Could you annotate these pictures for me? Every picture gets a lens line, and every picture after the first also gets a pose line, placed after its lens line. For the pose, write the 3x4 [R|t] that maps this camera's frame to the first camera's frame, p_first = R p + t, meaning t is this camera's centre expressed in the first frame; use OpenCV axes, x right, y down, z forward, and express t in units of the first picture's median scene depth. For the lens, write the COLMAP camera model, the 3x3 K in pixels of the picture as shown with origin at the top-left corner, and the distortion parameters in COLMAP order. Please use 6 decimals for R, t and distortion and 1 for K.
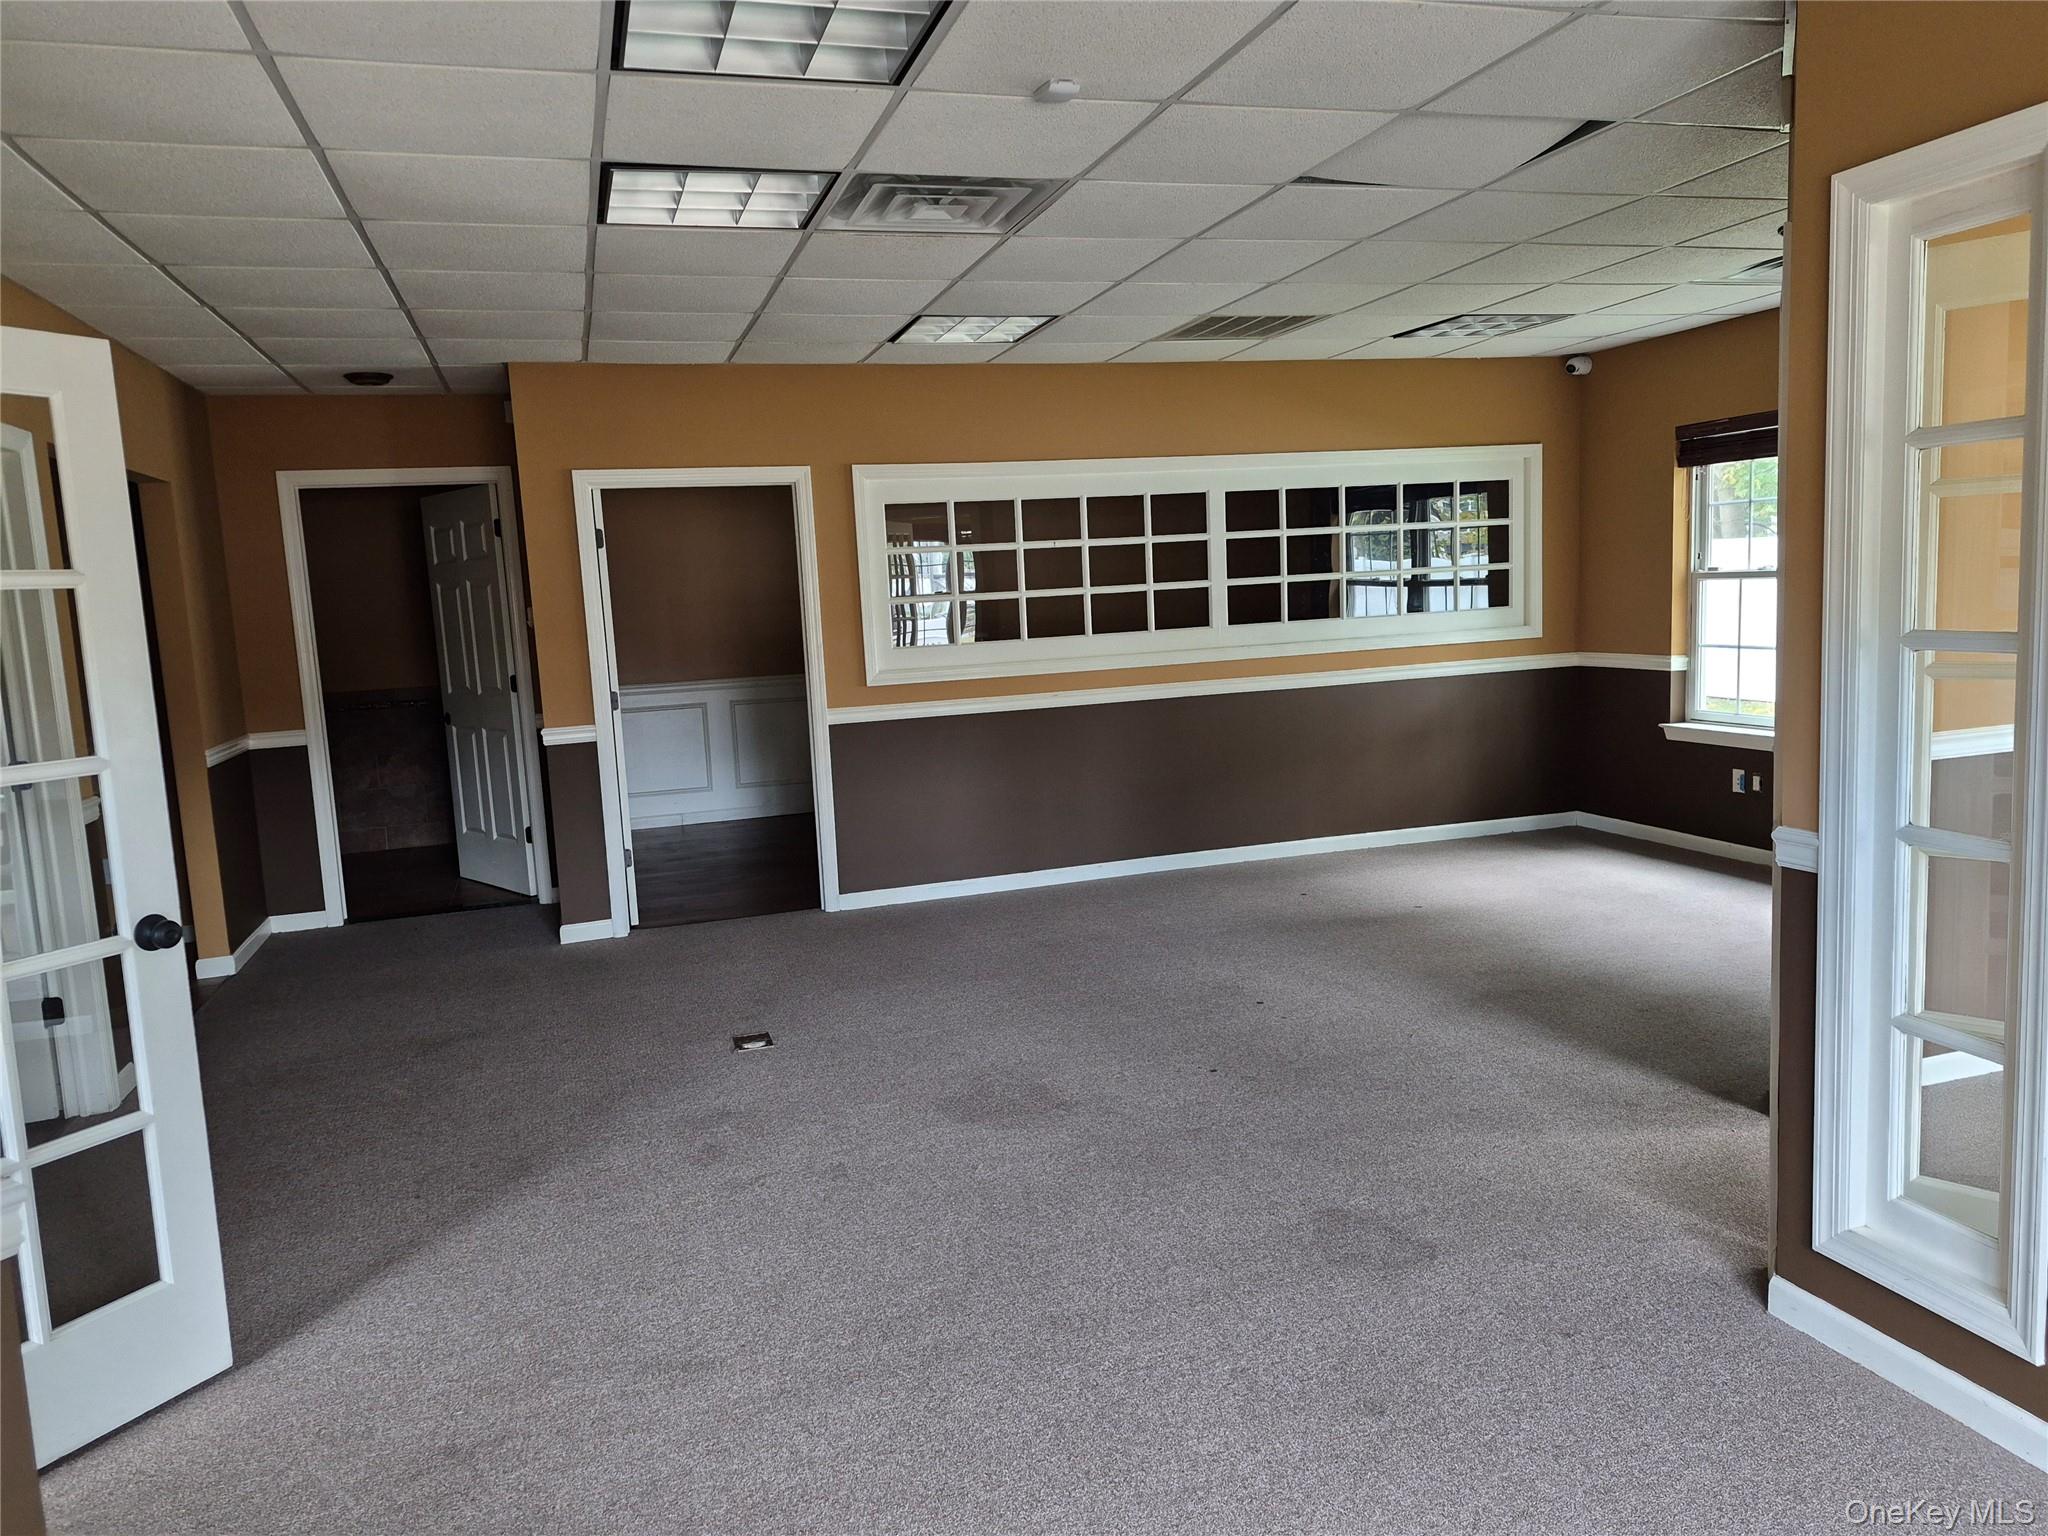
lens RADIAL K [[1412.5, 0, 1024.0], [0, 1412.5, 768.0], [0, 0, 1]] dist [0.130936, -0.179000]
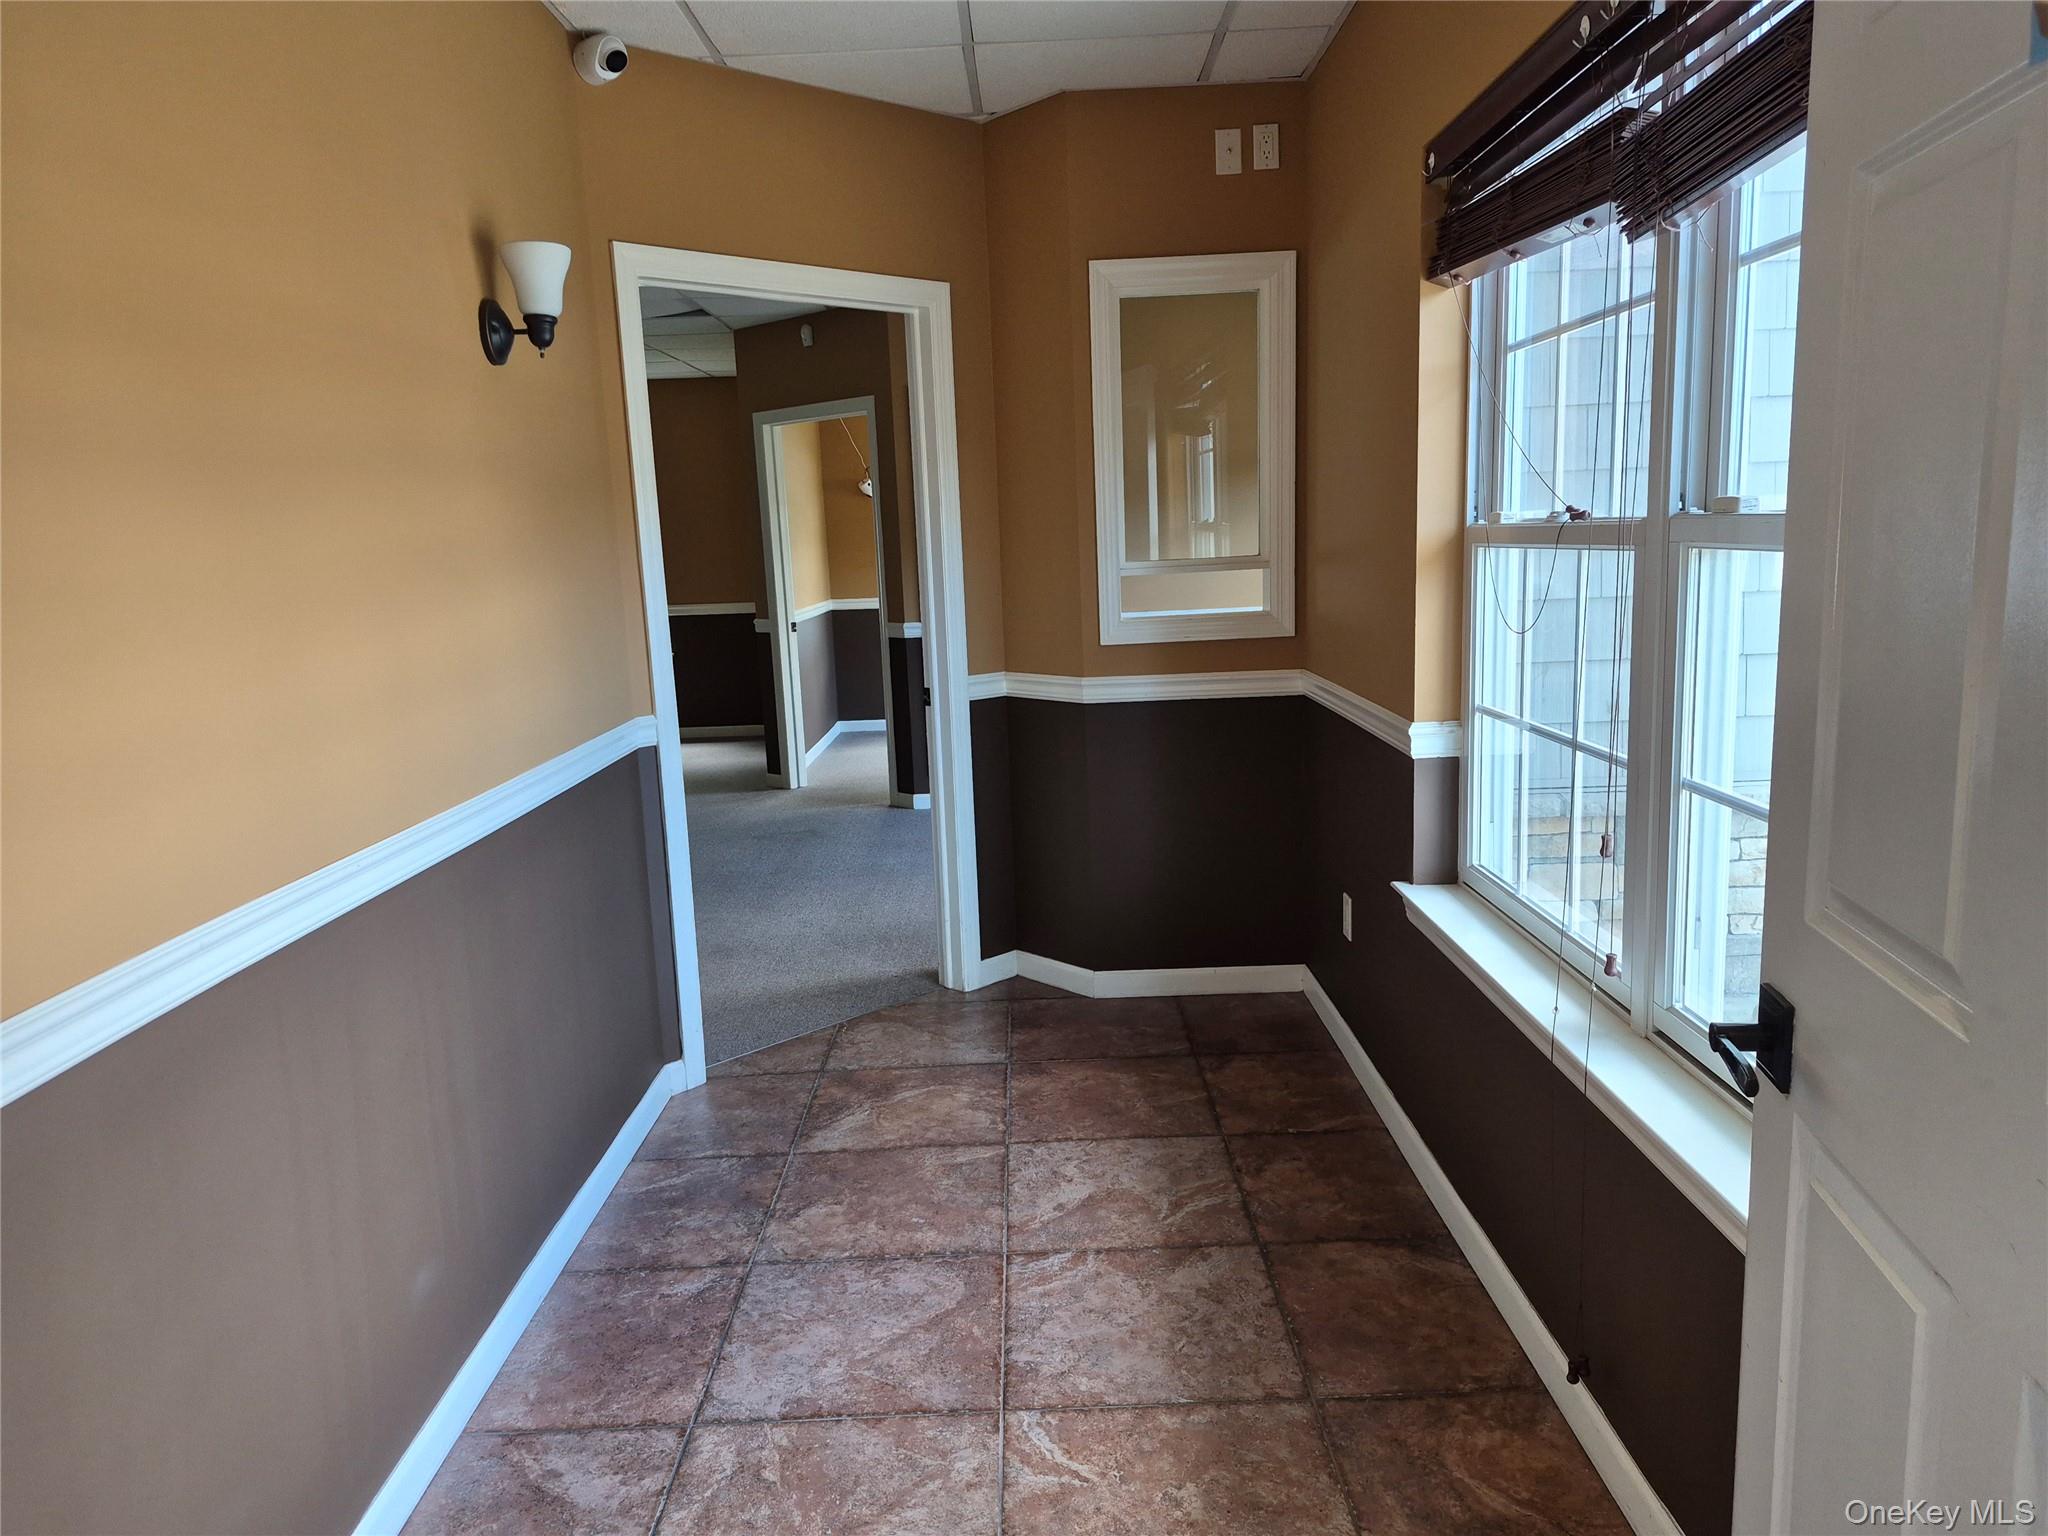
lens RADIAL K [[1412.5, 0, 1024.0], [0, 1412.5, 768.0], [0, 0, 1]] dist [0.130936, -0.179000]
pose [[0.306632, -0.123639, 0.943764, -0.739359], [0.149704, 0.985451, 0.080461, 0.048162], [-0.939982, 0.116614, 0.320680, -0.011210]]
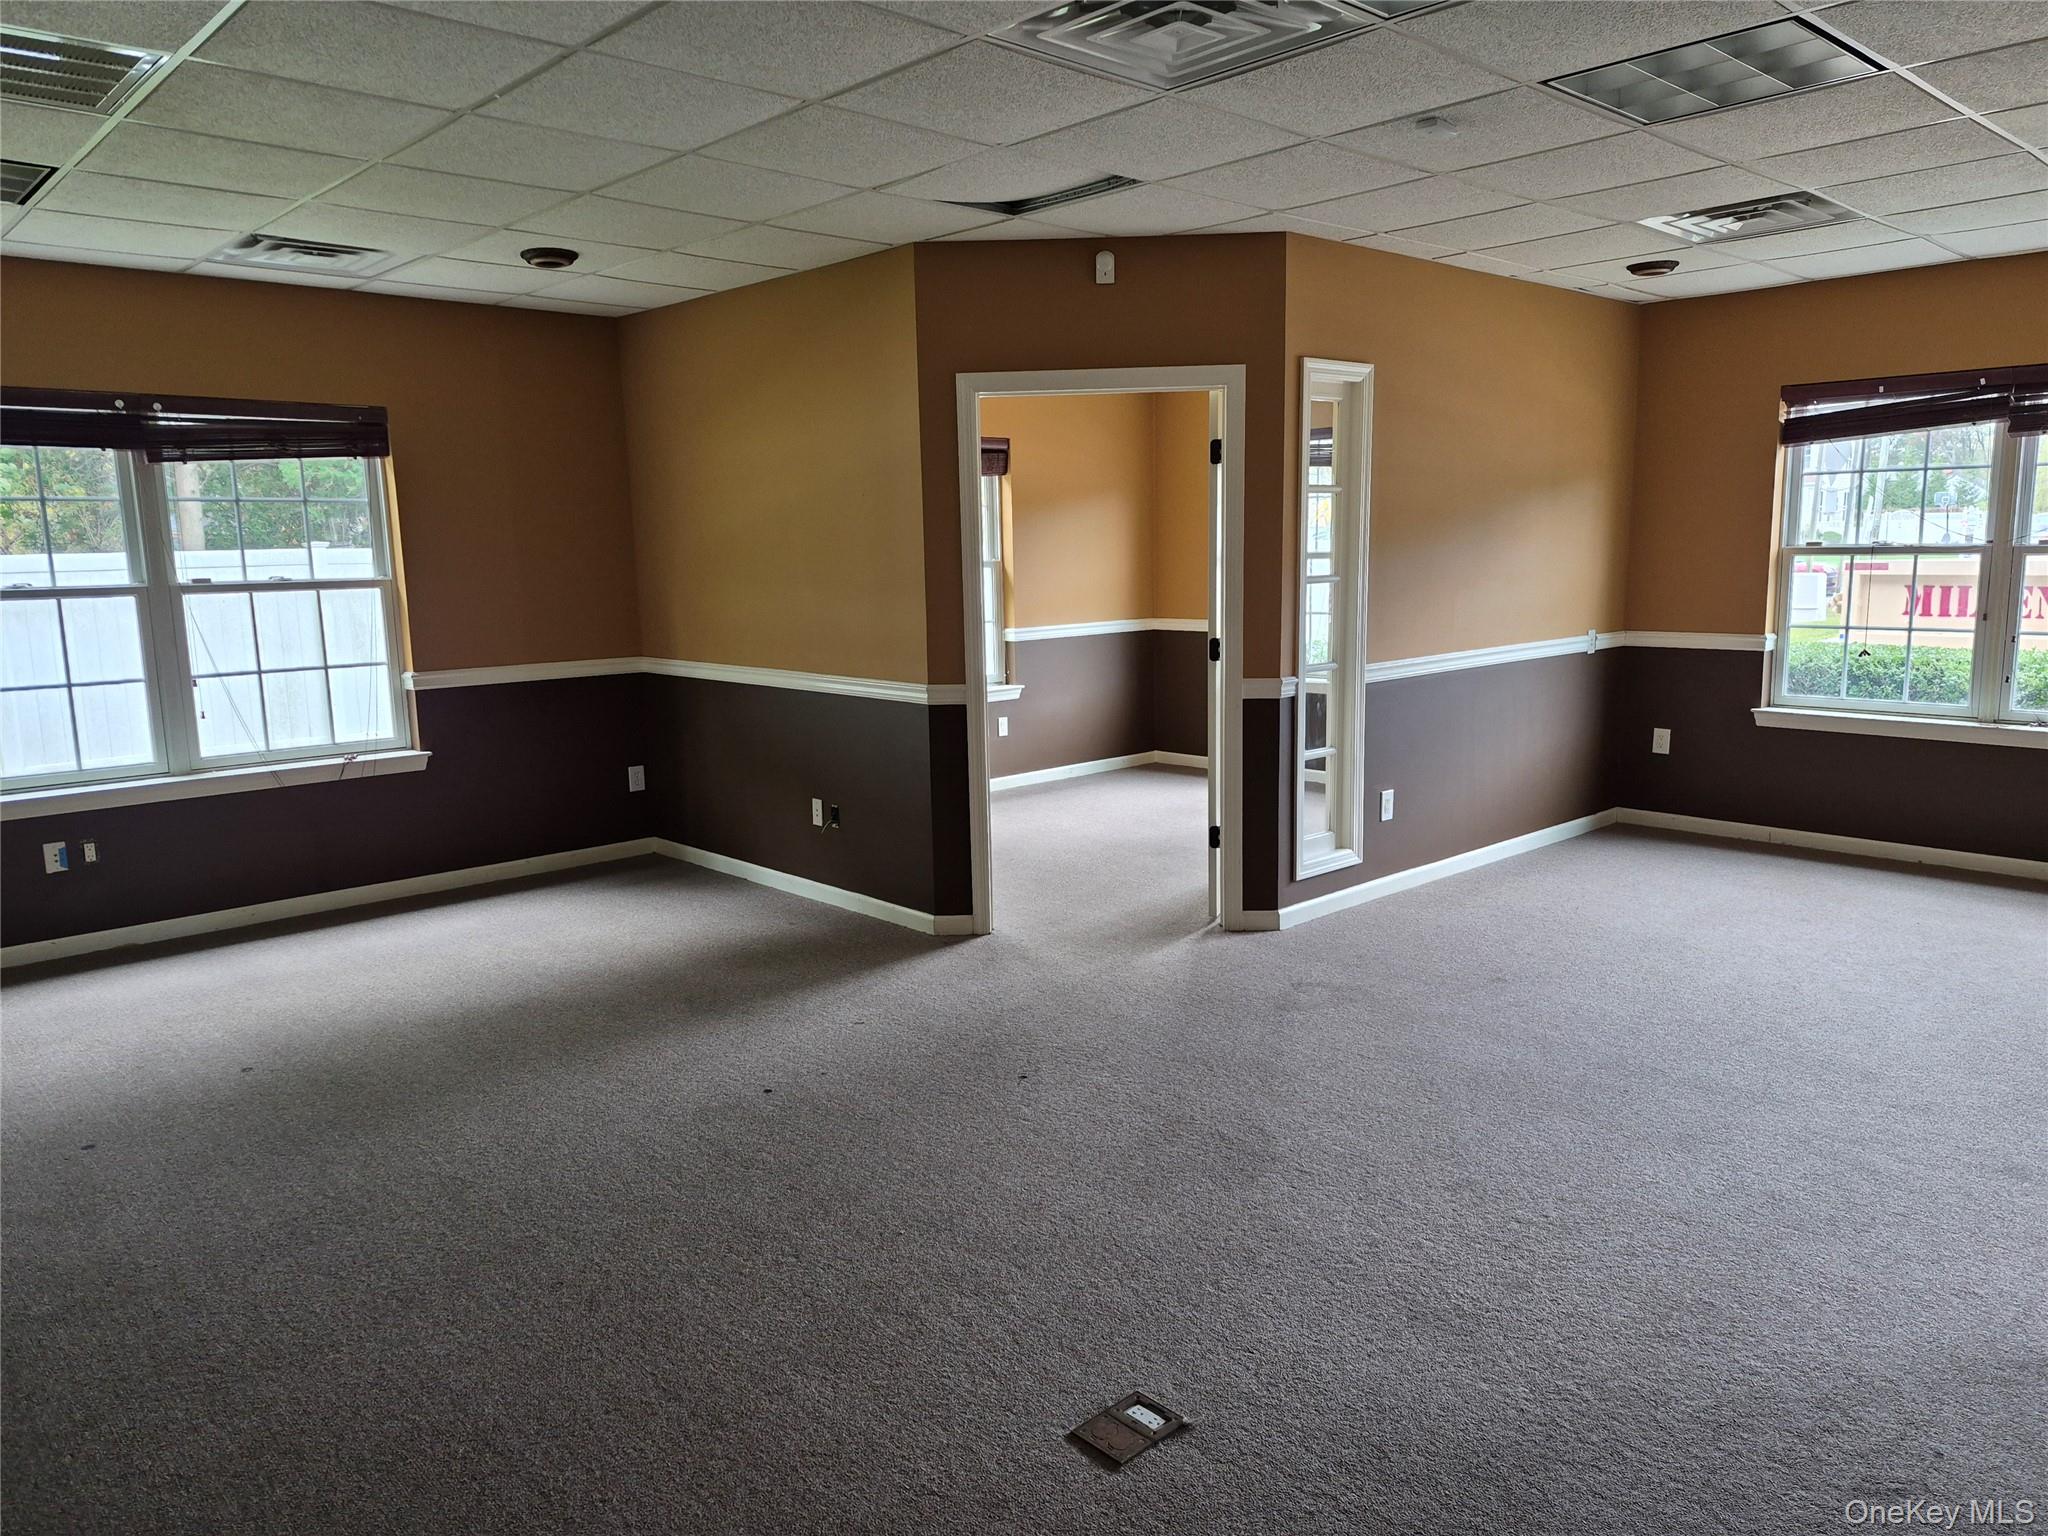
lens RADIAL K [[1429.1, 0, 1033.5], [0, 1429.1, 764.0], [0, 0, 1]] dist [0.079826, -0.080464]
pose [[-0.431914, -0.083673, 0.898025, -0.420532], [0.156015, 0.973746, 0.165764, -0.085077], [-0.888319, 0.211701, -0.407520, 0.807671]]
